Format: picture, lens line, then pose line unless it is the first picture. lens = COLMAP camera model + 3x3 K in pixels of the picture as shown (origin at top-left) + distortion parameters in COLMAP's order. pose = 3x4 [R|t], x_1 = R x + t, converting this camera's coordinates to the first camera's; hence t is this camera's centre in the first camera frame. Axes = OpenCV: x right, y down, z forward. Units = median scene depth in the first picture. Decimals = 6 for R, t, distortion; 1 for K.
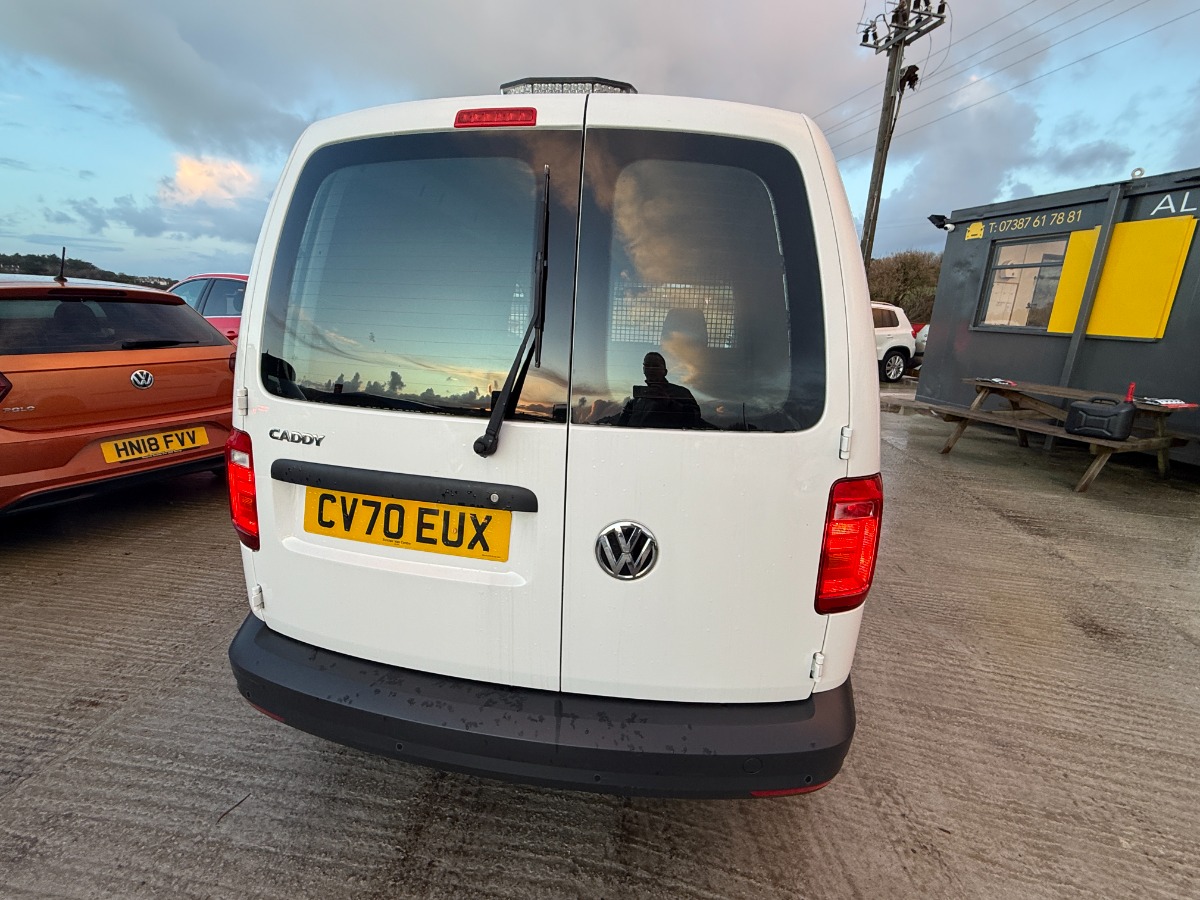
lens RADIAL K [[552.8, 0, 599.5], [0, 552.8, 442.8], [0, 0, 1]] dist [0.005404, 0.000106]
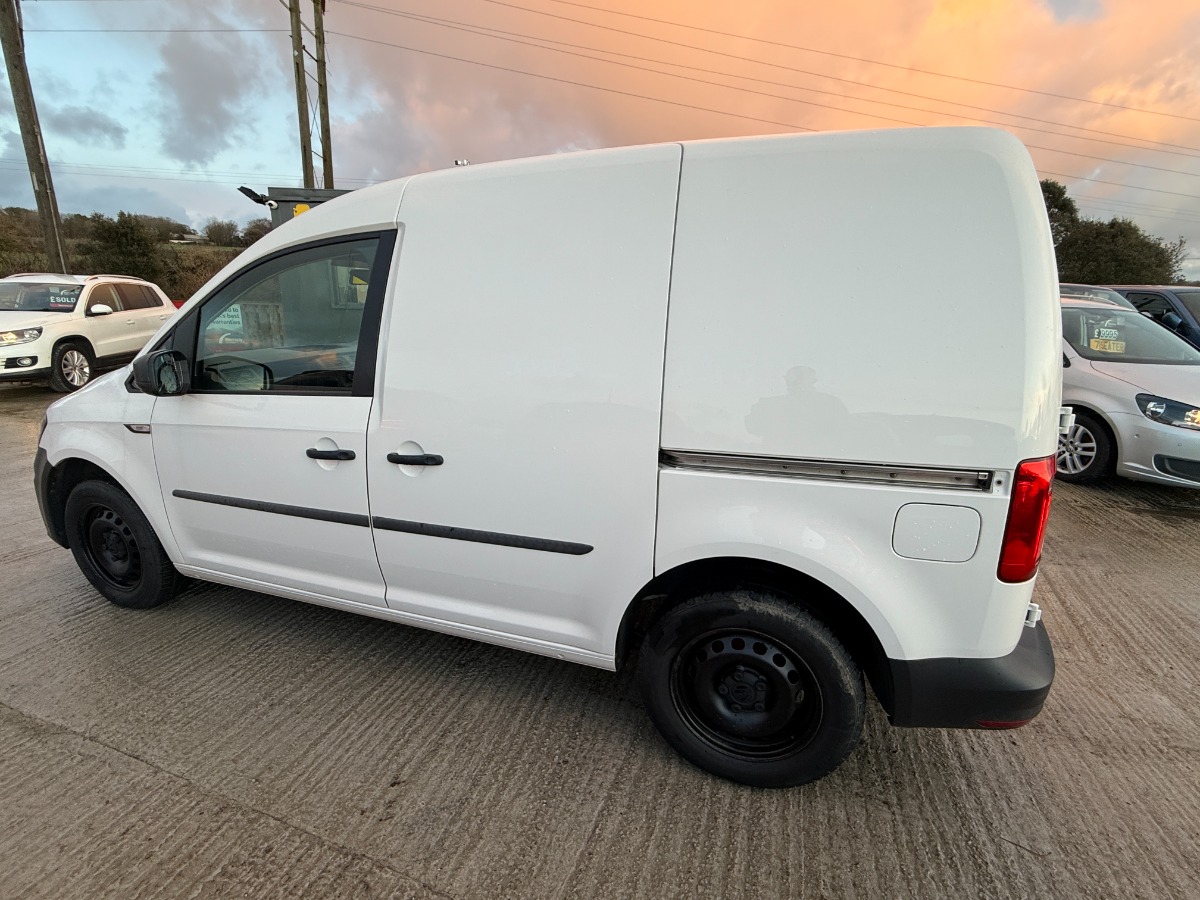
lens RADIAL K [[542.5, 0, 598.4], [0, 542.5, 452.5], [0, 0, 1]] dist [-0.000250, -0.000632]
pose [[0.179999, -0.290262, 0.939866, -1.436215], [0.225722, 0.942164, 0.247743, -0.368948], [-0.957418, 0.167555, 0.235107, 1.338358]]
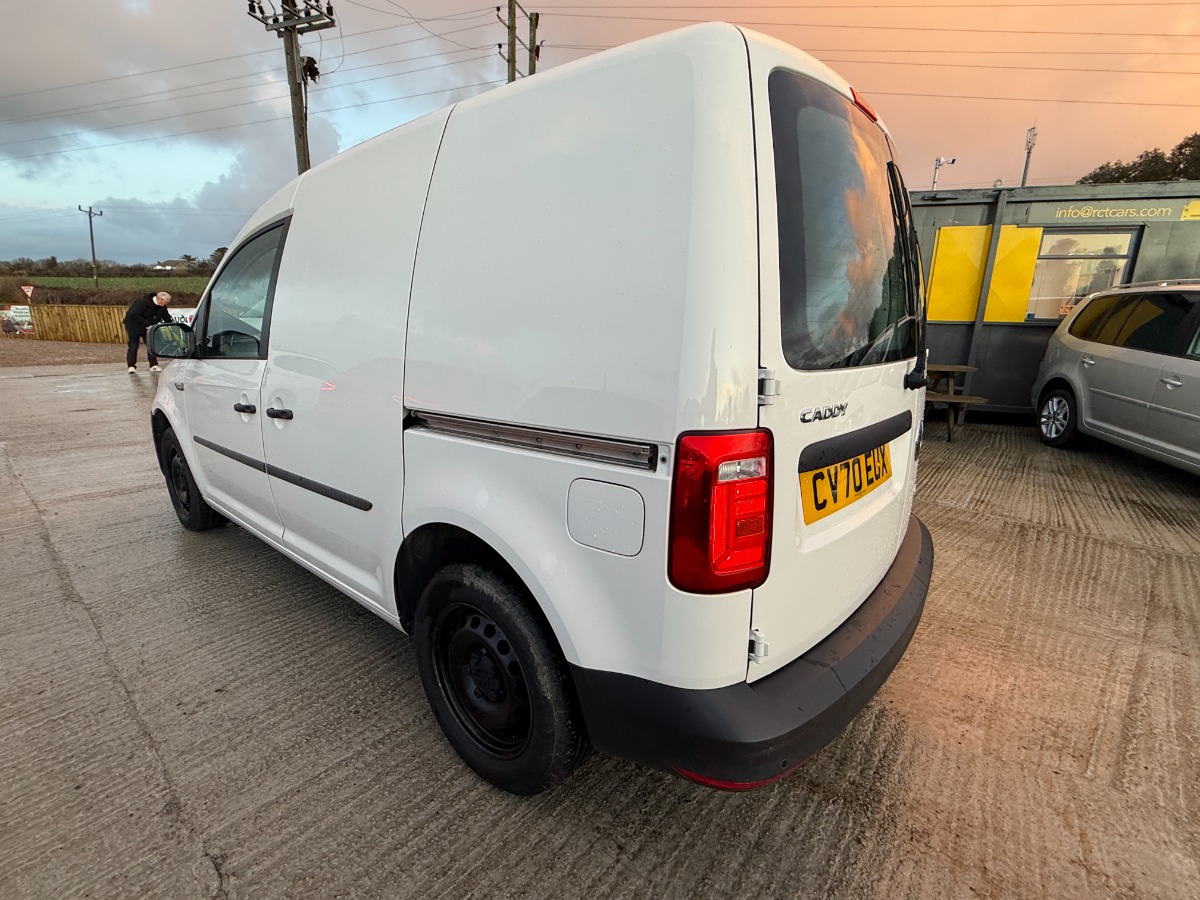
lens RADIAL K [[543.8, 0, 597.8], [0, 543.8, 450.7], [0, 0, 1]] dist [0.000411, -0.001239]
pose [[0.515247, -0.234974, 0.824201, -1.157944], [0.211719, 0.966773, 0.143265, -0.116312], [-0.830479, 0.100682, 0.547875, 0.687433]]
